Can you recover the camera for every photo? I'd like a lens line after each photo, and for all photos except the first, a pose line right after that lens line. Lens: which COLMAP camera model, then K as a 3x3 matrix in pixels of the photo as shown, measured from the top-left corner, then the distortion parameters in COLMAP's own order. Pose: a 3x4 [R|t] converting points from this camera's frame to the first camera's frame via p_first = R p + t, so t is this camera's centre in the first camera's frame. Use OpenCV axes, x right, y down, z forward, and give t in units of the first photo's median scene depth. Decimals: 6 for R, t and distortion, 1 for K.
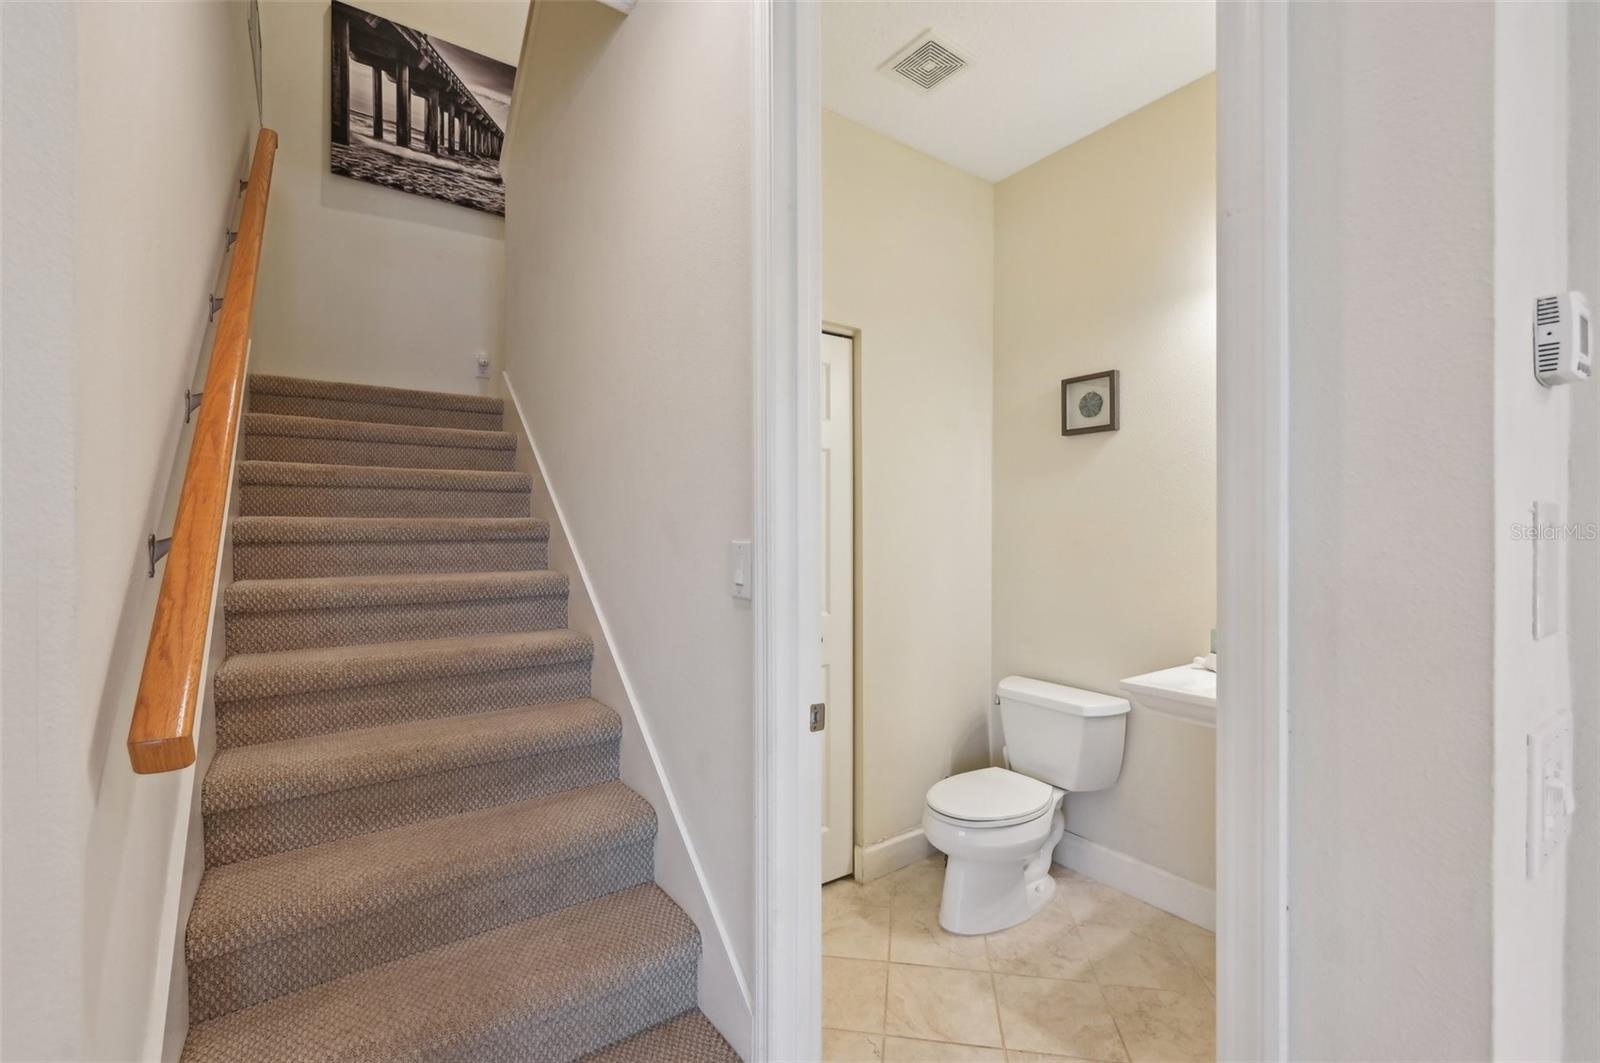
lens RADIAL K [[684.9, 0, 803.6], [0, 684.9, 532.4], [0, 0, 1]] dist [-0.001133, 0.000304]
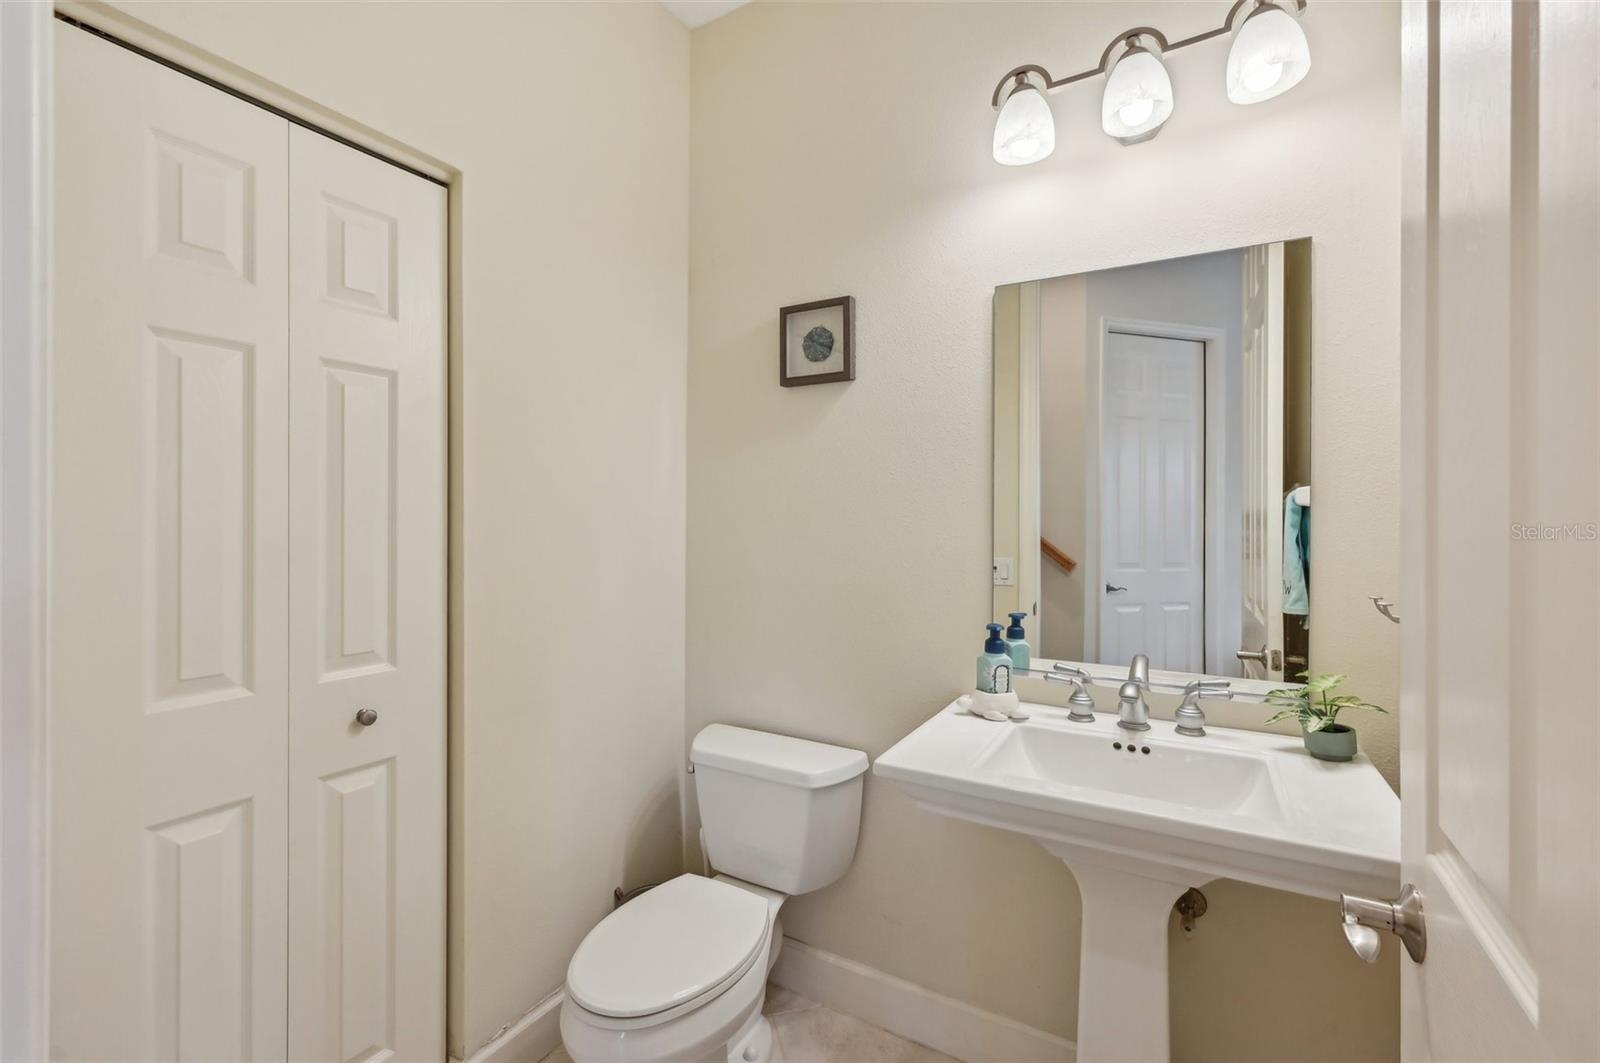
lens RADIAL K [[684.9, 0, 792.9], [0, 684.9, 530.2], [0, 0, 1]] dist [-0.001133, 0.000304]
pose [[0.920526, 0.000079, 0.390682, 0.115258], [-0.003586, 0.999960, 0.008248, 0.002849], [-0.390665, -0.008993, 0.920489, 0.350214]]
